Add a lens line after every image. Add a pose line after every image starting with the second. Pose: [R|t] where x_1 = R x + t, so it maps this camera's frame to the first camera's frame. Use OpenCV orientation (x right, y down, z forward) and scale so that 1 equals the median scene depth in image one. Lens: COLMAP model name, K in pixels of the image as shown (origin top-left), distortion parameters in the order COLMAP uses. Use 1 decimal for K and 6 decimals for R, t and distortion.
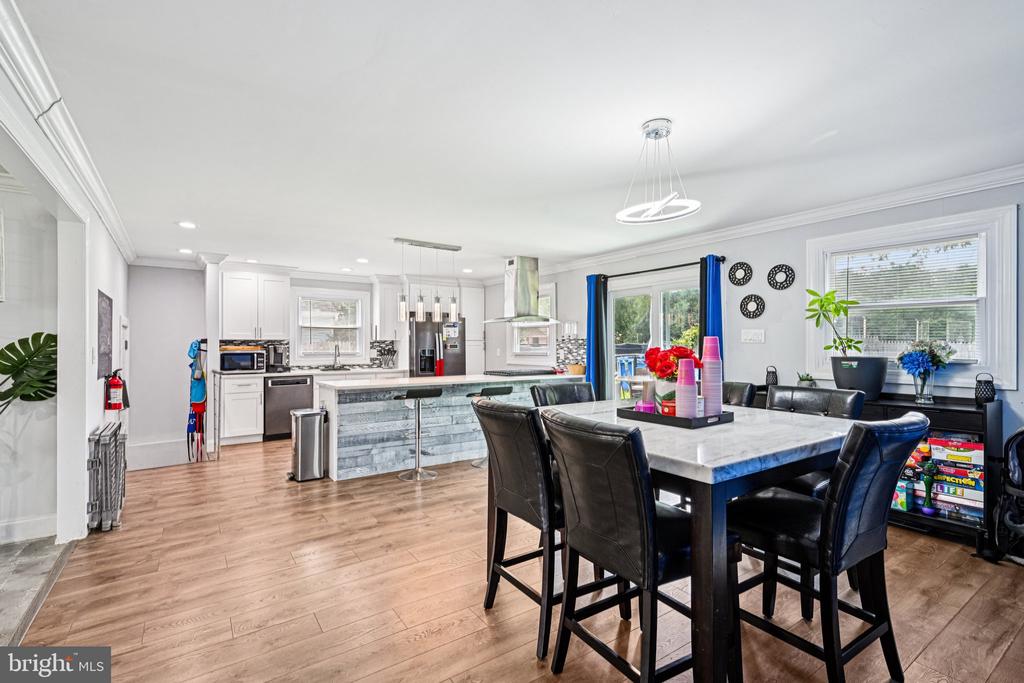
lens RADIAL K [[465.0, 0, 510.3], [0, 465.0, 342.9], [0, 0, 1]] dist [0.001527, -0.000720]
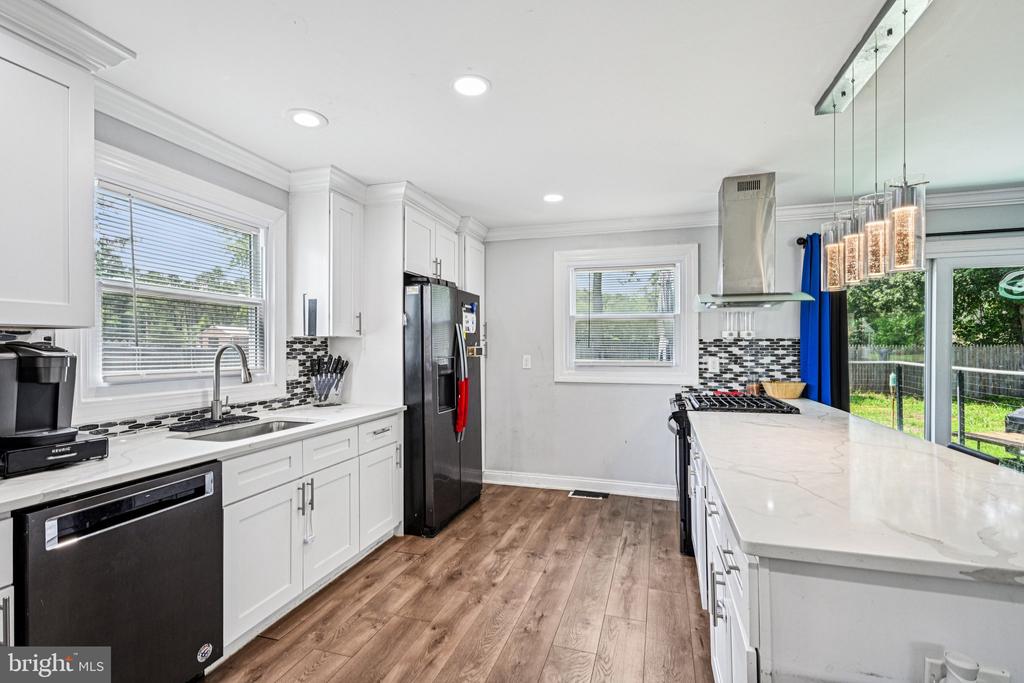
lens RADIAL K [[465.0, 0, 509.7], [0, 465.0, 350.1], [0, 0, 1]] dist [0.001527, -0.000720]
pose [[0.793493, 0.000891, 0.608579, -0.448282], [-0.002521, 0.999995, 0.001822, 0.005406], [-0.608574, -0.002980, 0.793492, 0.668011]]
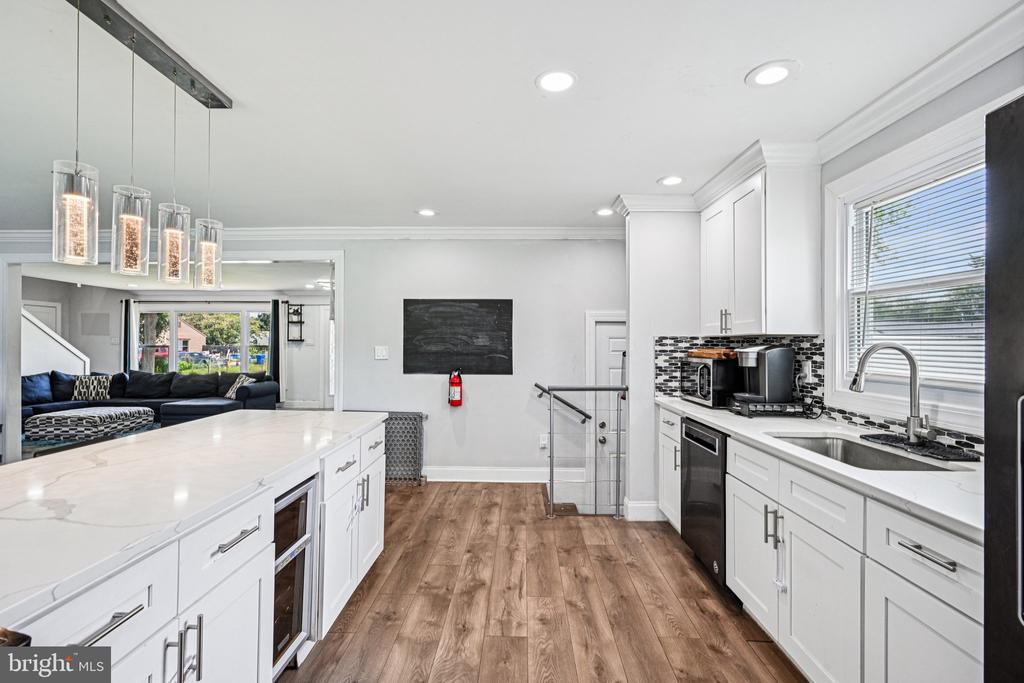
lens RADIAL K [[465.0, 0, 509.4], [0, 465.0, 338.9], [0, 0, 1]] dist [0.001527, -0.000720]
pose [[-0.594806, -0.014636, -0.803736, -0.034521], [-0.005473, 0.999885, -0.014158, 0.004723], [0.803851, -0.004023, -0.594817, 1.067787]]
